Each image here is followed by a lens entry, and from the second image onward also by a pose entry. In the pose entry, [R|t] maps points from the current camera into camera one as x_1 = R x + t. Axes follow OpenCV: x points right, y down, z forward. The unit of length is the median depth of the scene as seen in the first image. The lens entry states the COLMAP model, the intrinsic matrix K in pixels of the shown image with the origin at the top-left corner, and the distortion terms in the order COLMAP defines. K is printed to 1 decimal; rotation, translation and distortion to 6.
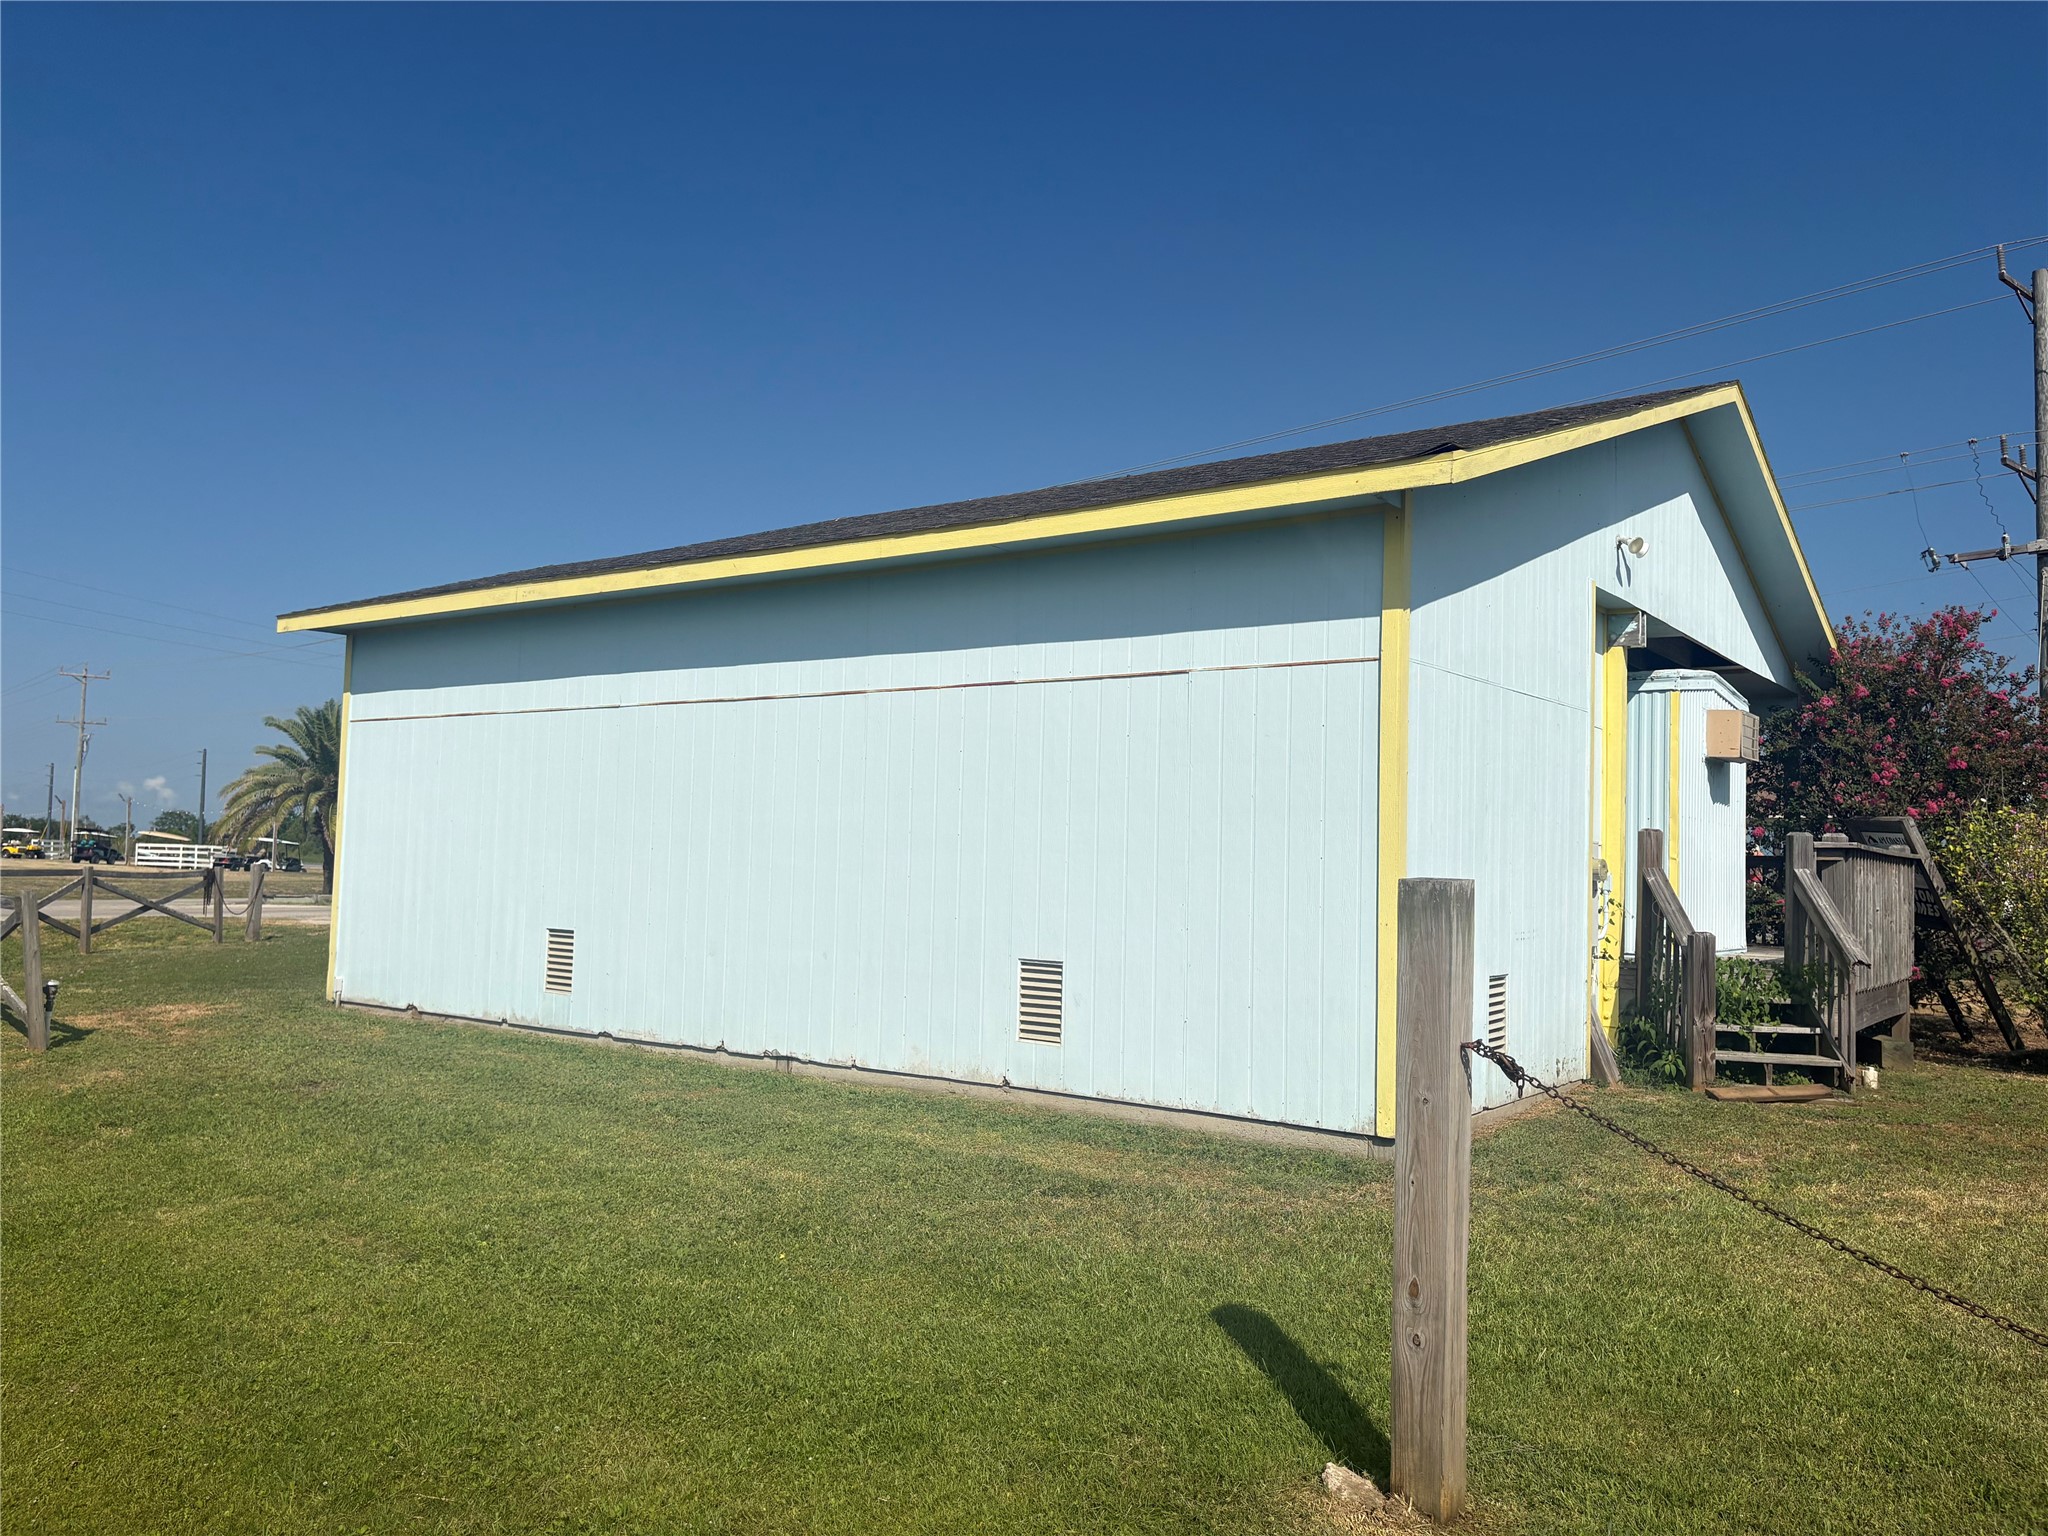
lens RADIAL K [[1539.9, 0, 1024.0], [0, 1539.9, 768.0], [0, 0, 1]] dist [0.035569, -0.038383]
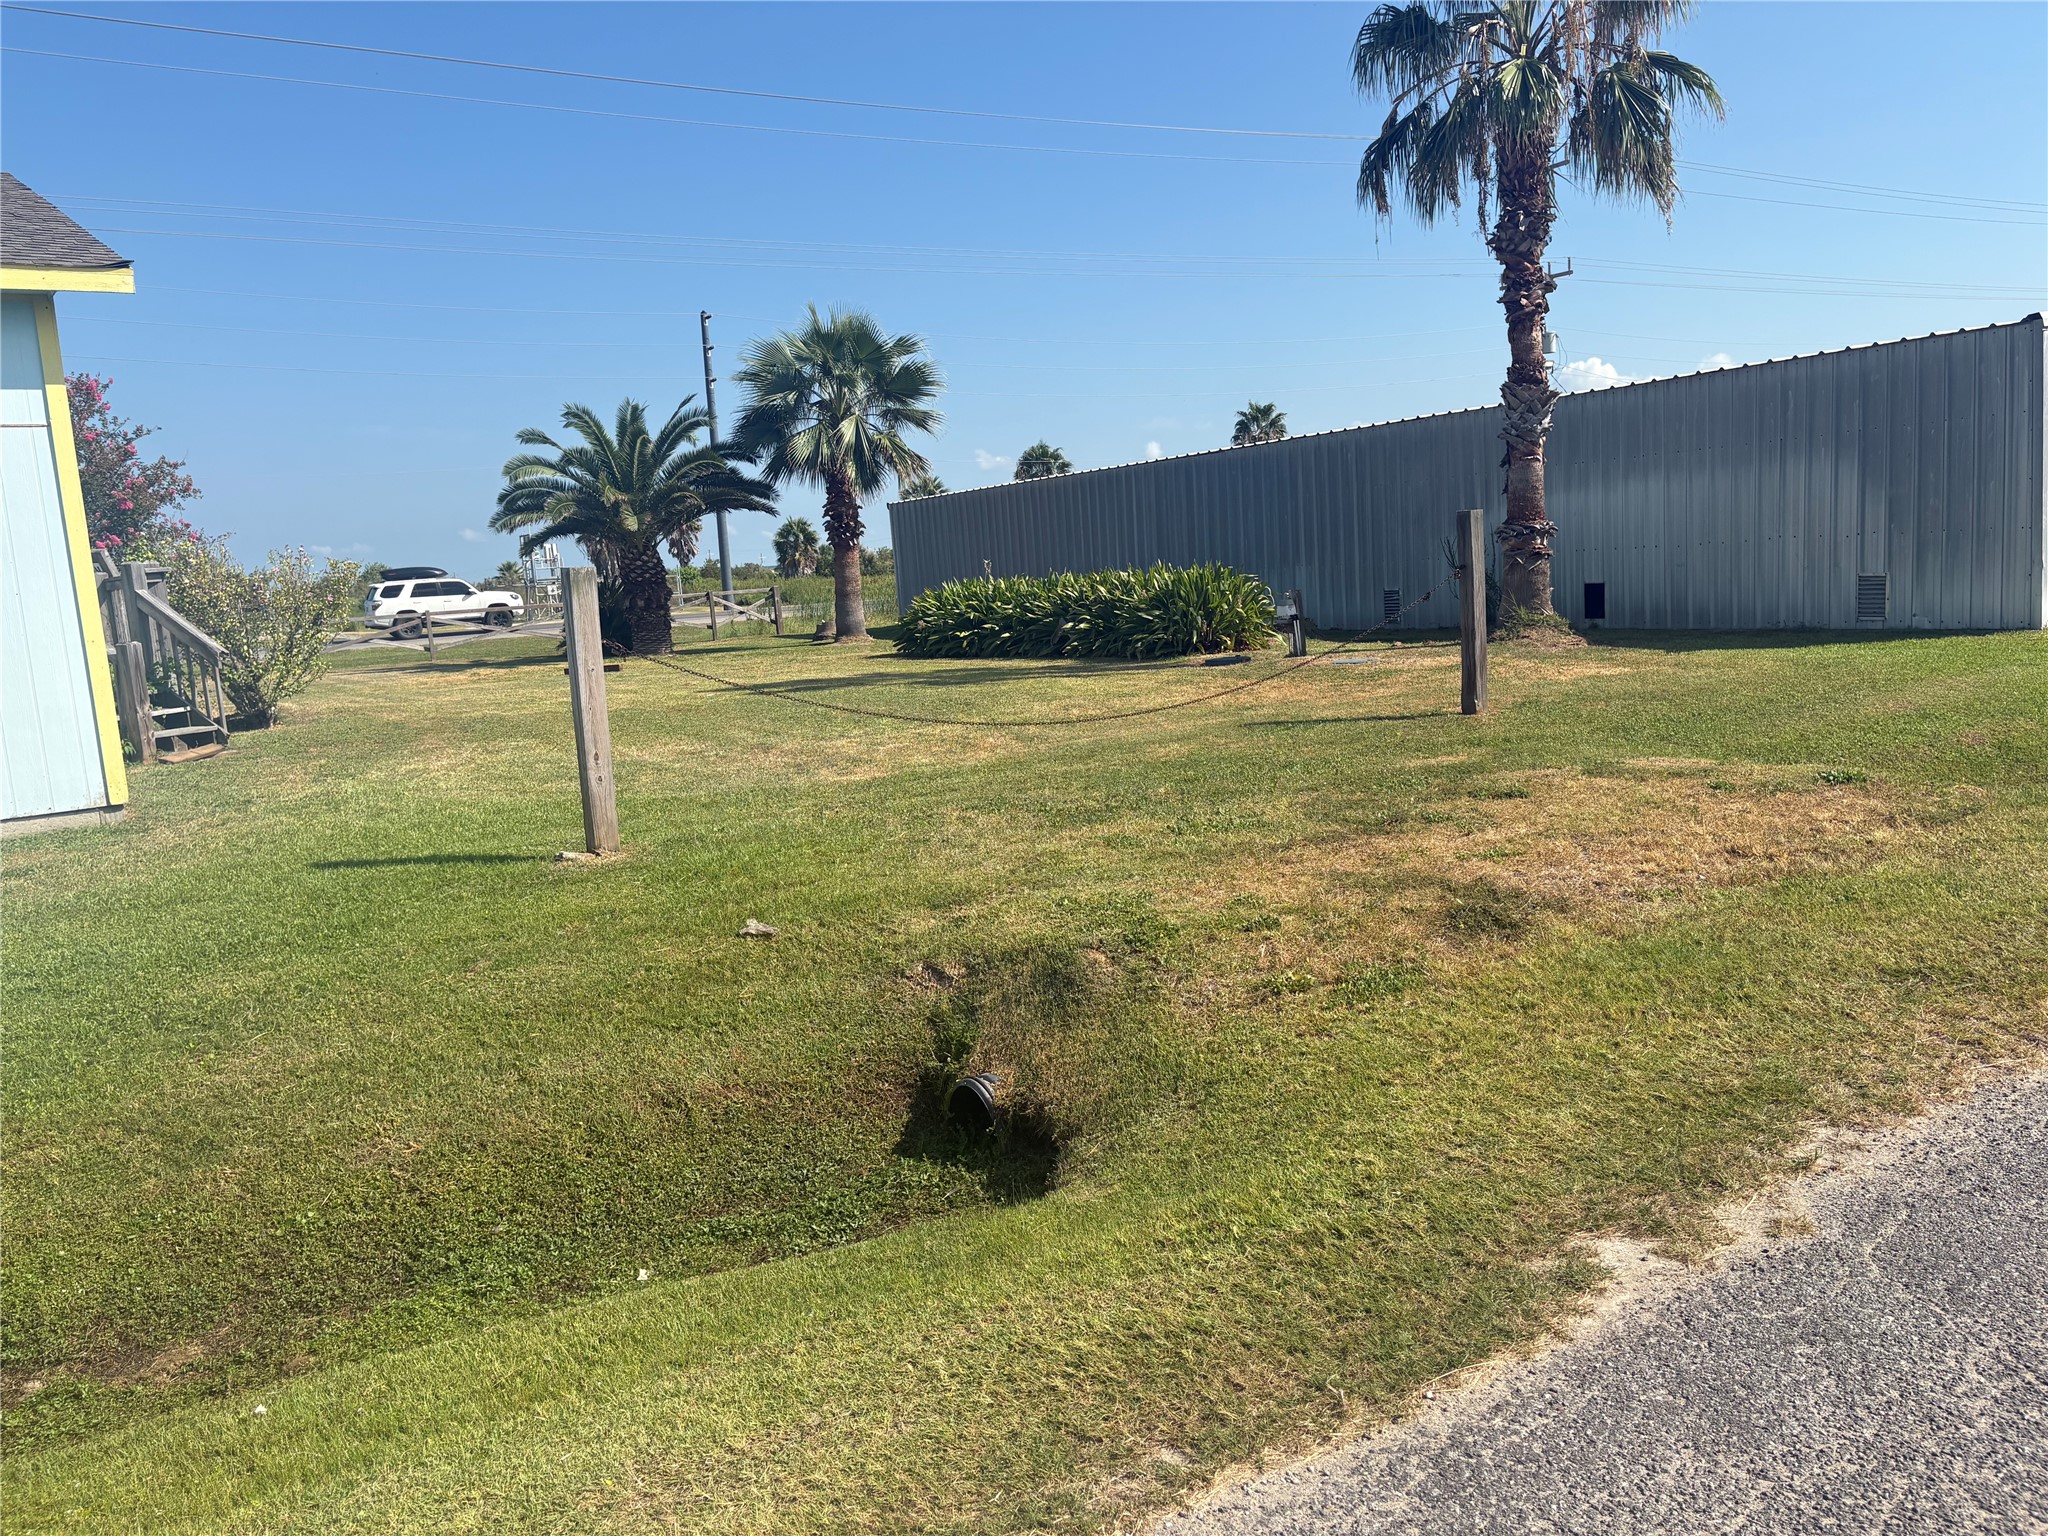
lens RADIAL K [[1539.9, 0, 1024.0], [0, 1539.9, 768.0], [0, 0, 1]] dist [0.035569, -0.038383]
pose [[0.264980, -0.174958, 0.948249, -0.499927], [0.014482, 0.984013, 0.177509, -0.006204], [-0.964145, -0.033304, 0.263278, -0.043451]]
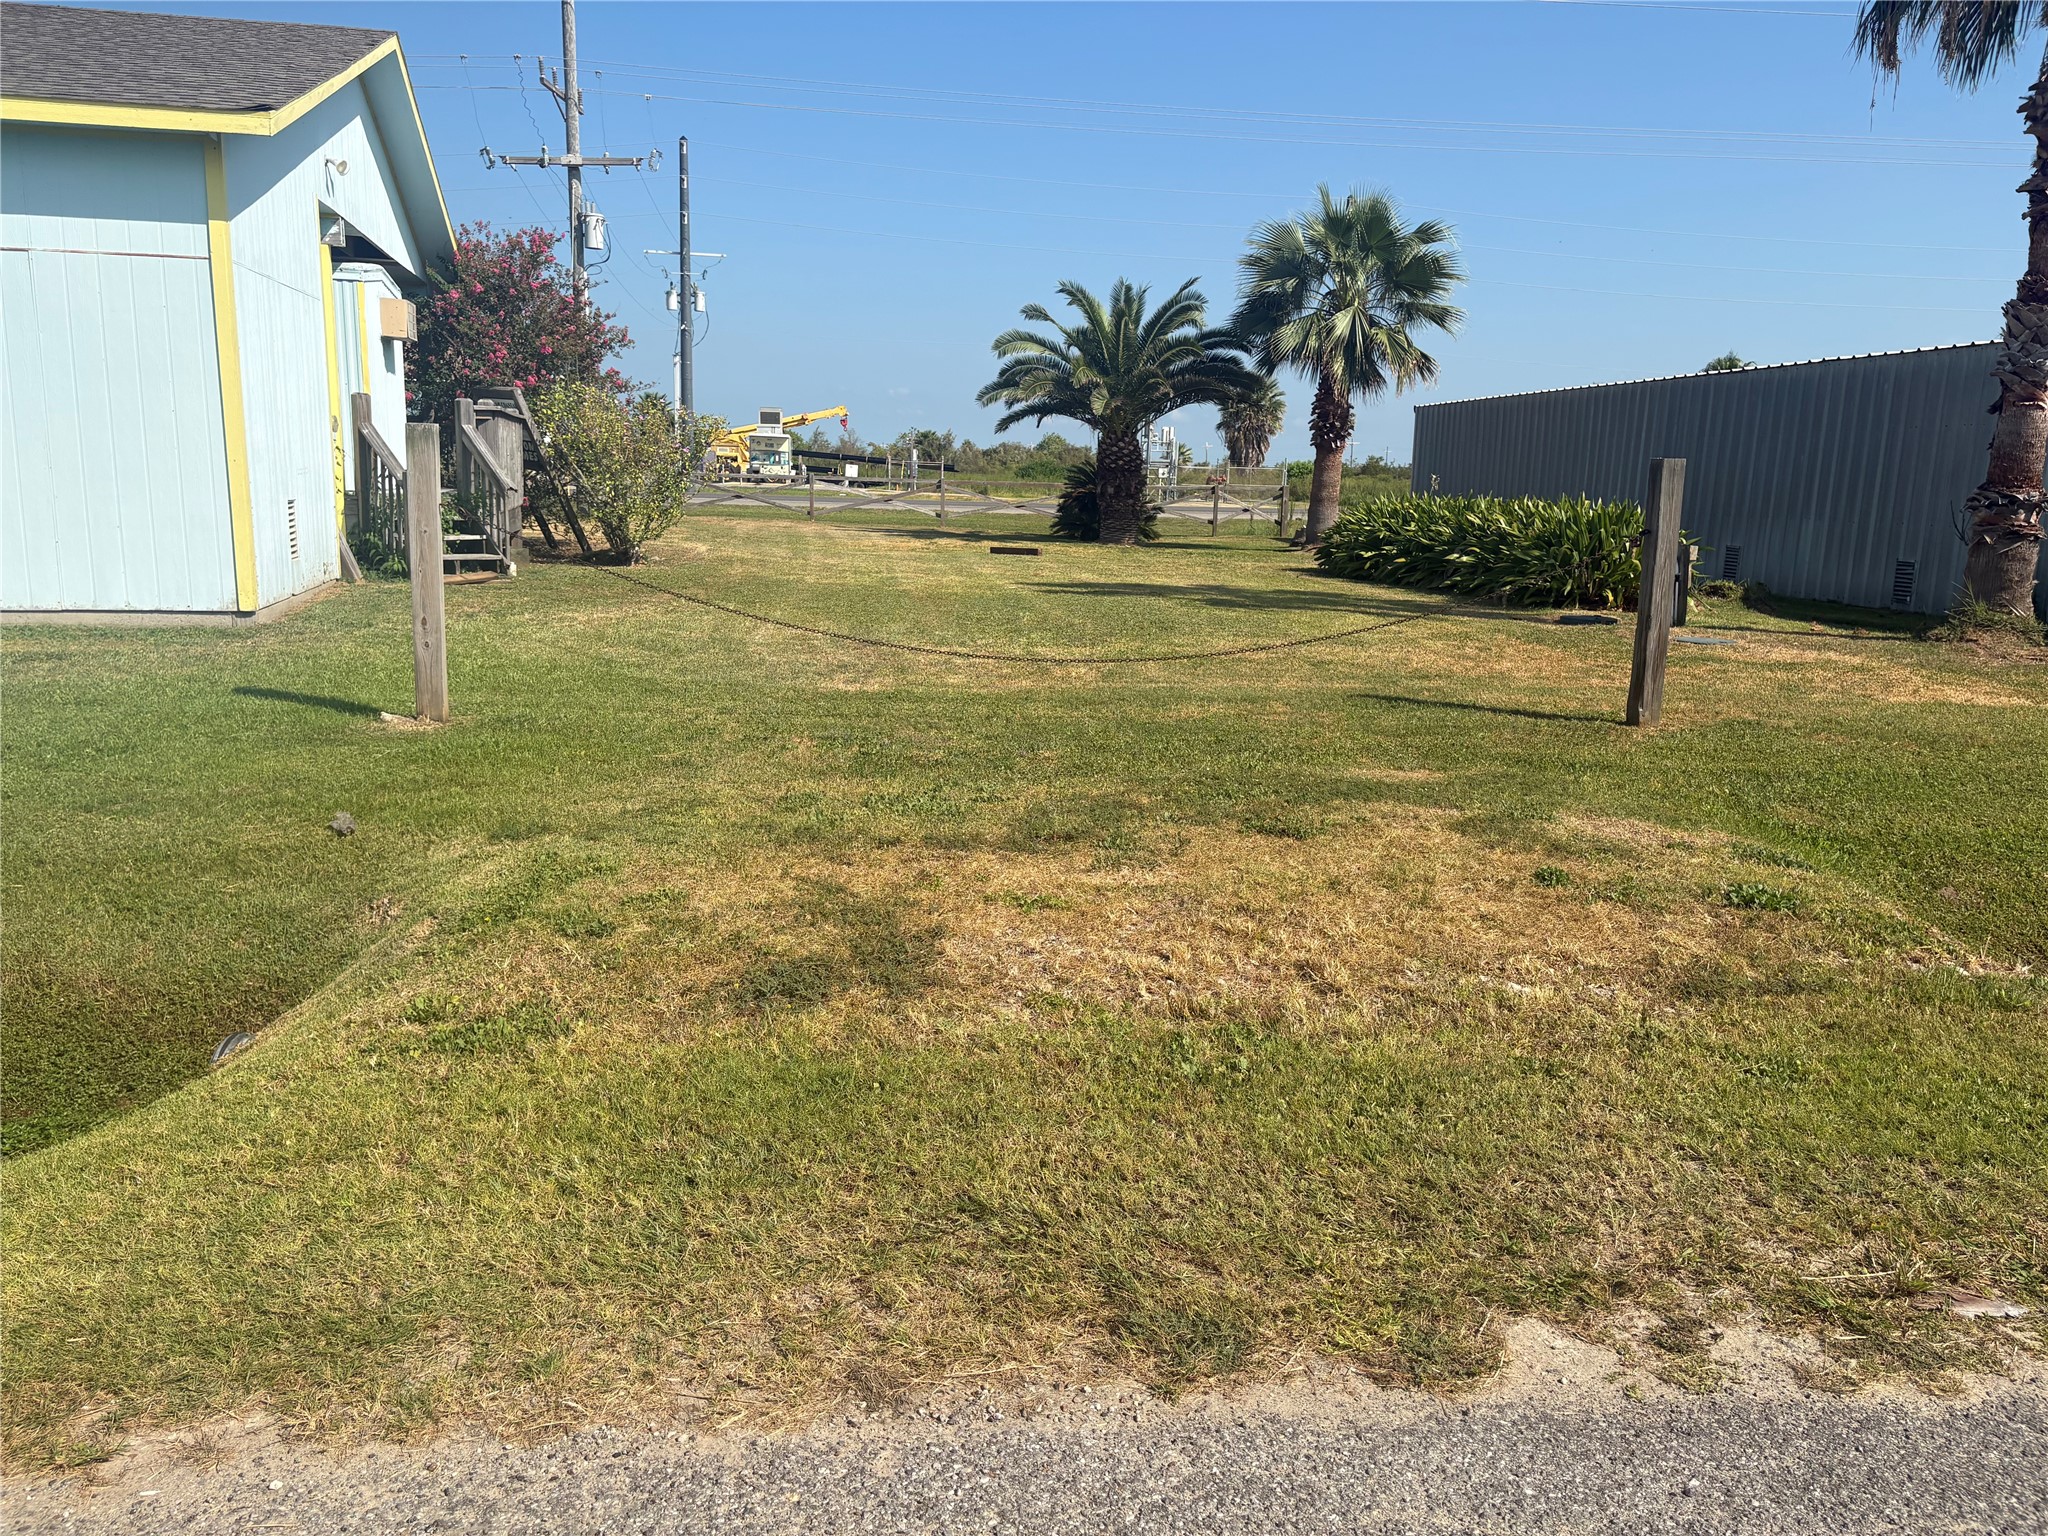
lens RADIAL K [[1539.9, 0, 1024.0], [0, 1539.9, 768.0], [0, 0, 1]] dist [0.035569, -0.038383]
pose [[0.643570, -0.156303, 0.749258, -0.255693], [-0.057025, 0.966413, 0.250586, -0.013990], [-0.763260, -0.203996, 0.613041, -0.294347]]
